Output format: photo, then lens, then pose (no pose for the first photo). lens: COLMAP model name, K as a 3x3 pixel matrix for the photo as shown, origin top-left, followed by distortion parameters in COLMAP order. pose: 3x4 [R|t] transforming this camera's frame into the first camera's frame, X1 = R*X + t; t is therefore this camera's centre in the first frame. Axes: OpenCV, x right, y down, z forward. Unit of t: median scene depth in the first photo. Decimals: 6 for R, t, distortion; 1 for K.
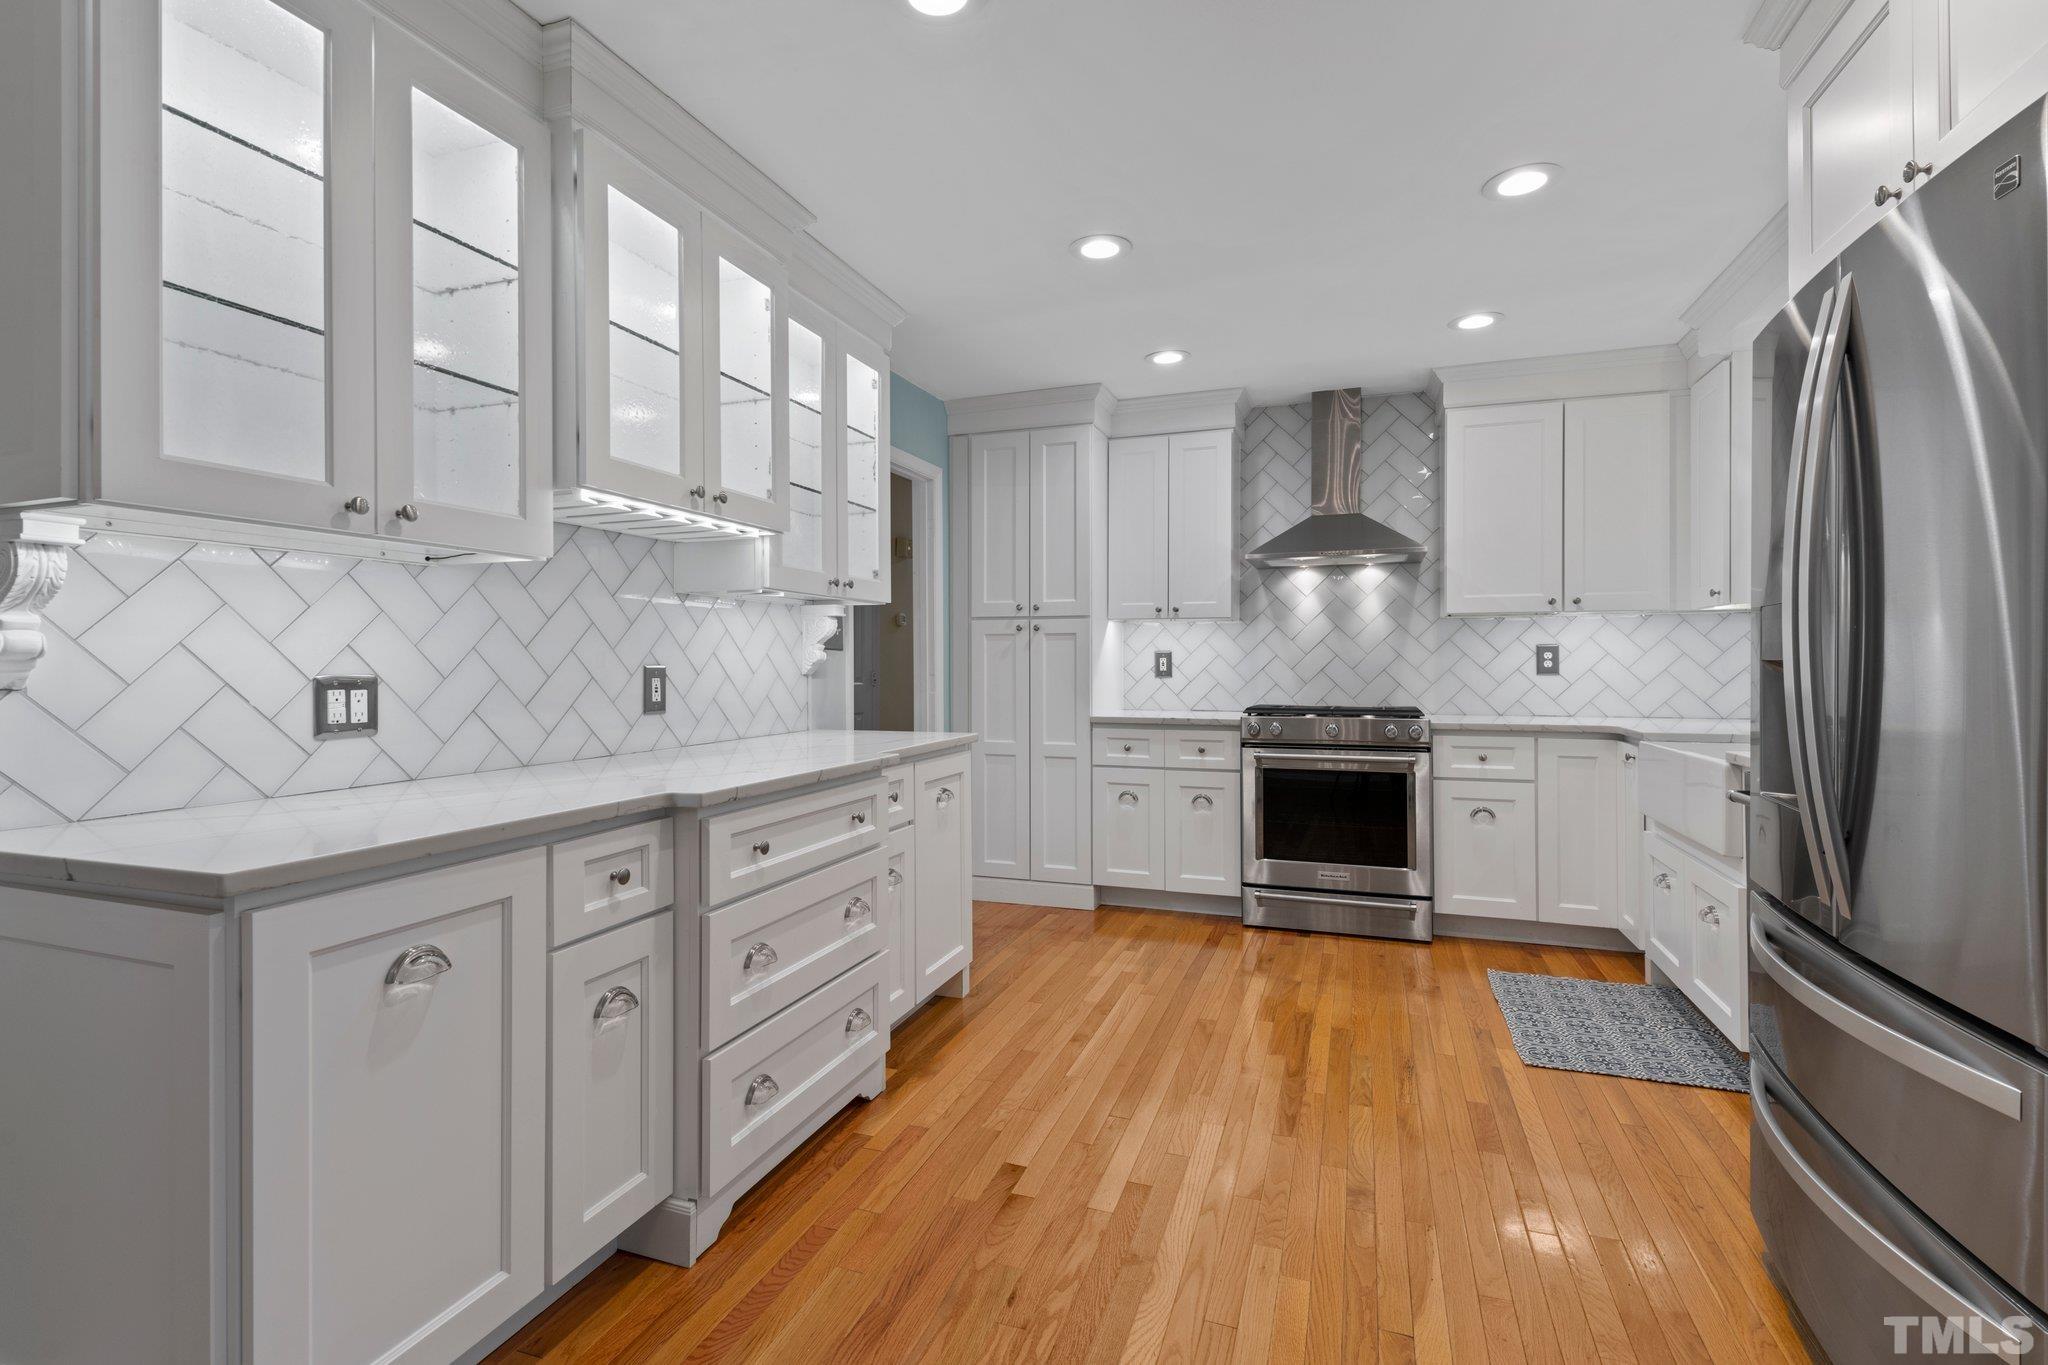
lens RADIAL K [[939.6, 0, 1027.6], [0, 939.6, 661.5], [0, 0, 1]] dist [0.002155, -0.000448]
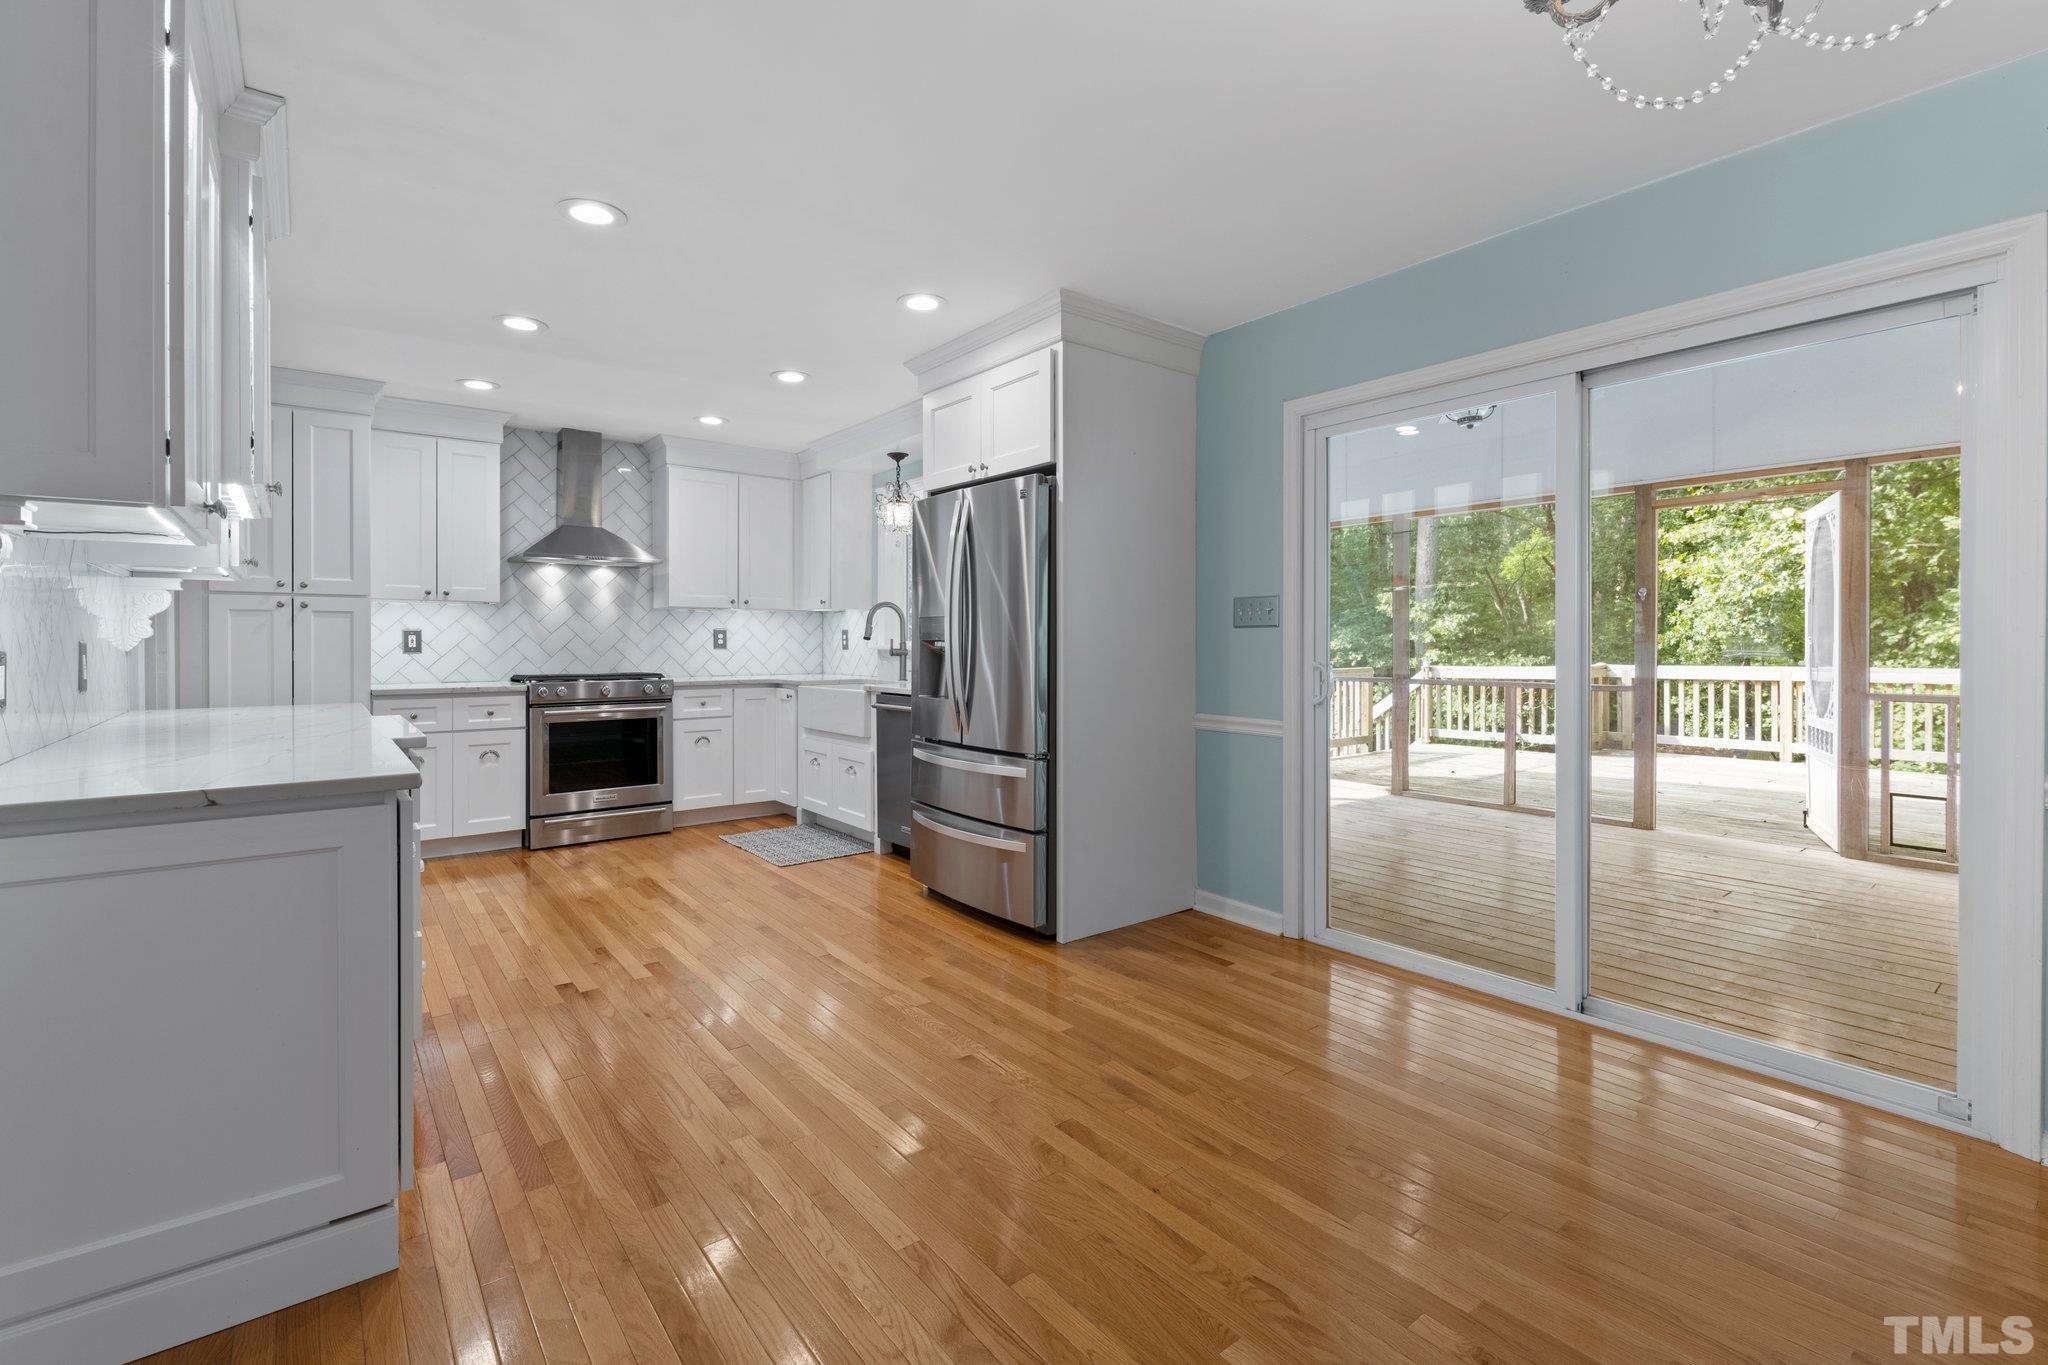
lens RADIAL K [[881.4, 0, 1001.2], [0, 881.4, 645.6], [0, 0, 1]] dist [0.017532, -0.002882]
pose [[0.543703, -0.001852, 0.839276, -0.403397], [-0.004578, 0.999976, 0.005173, -0.000391], [-0.839265, -0.006655, 0.543681, -0.160157]]
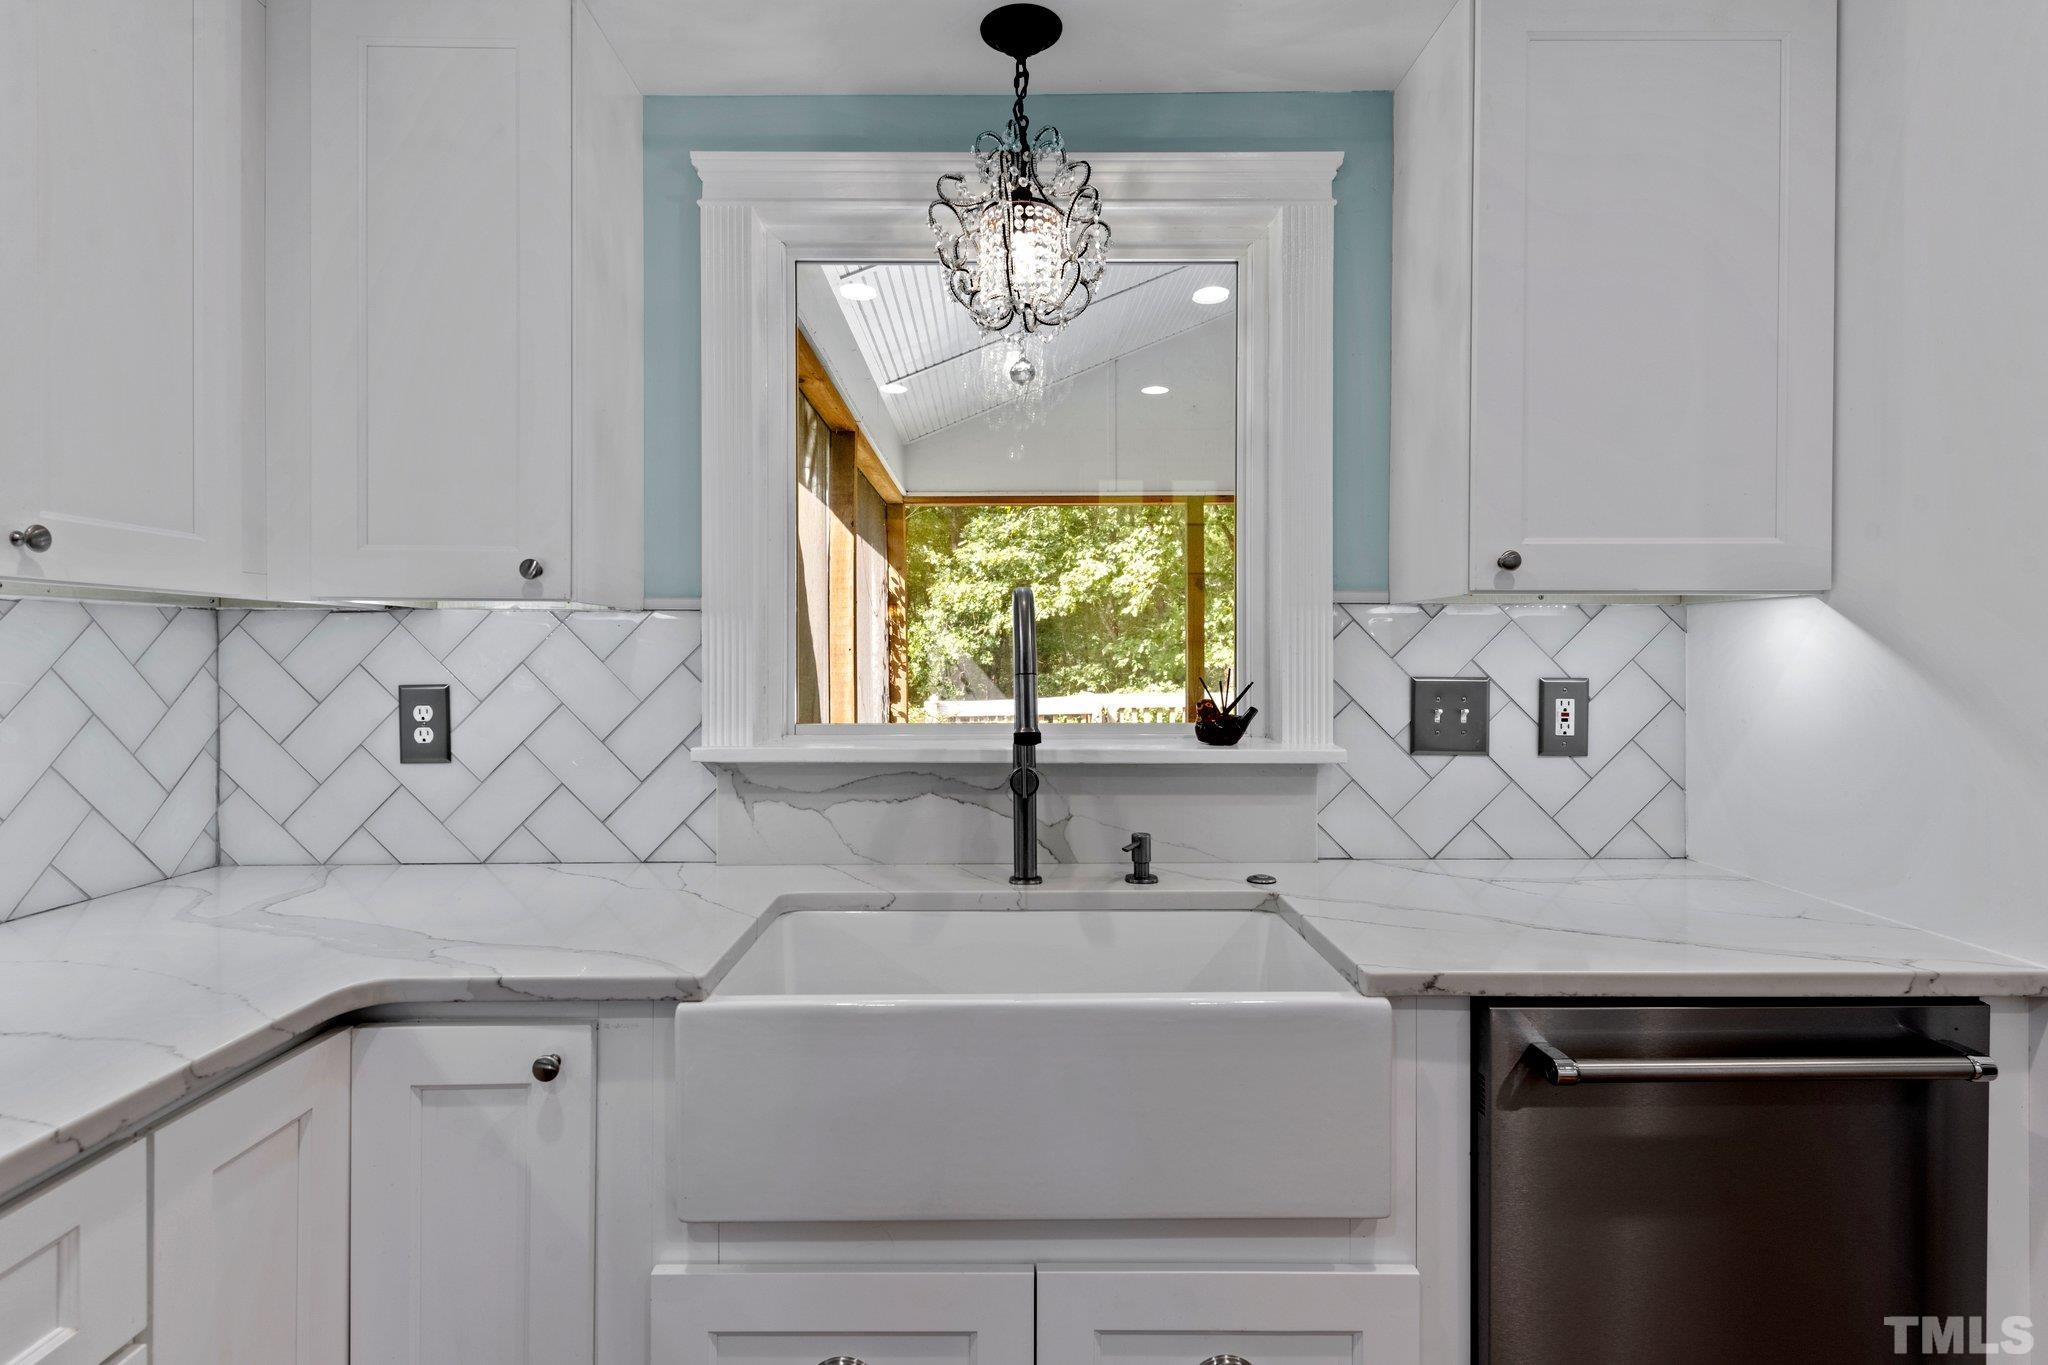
lens RADIAL K [[1028.6, 0, 1011.6], [0, 1028.6, 660.6], [0, 0, 1]] dist [0.021656, -0.001547]
pose [[-0.334494, -0.001569, 0.942397, 0.209610], [-0.000521, 0.999999, 0.001480, -0.028944], [-0.942398, 0.000004, -0.334494, 0.785523]]
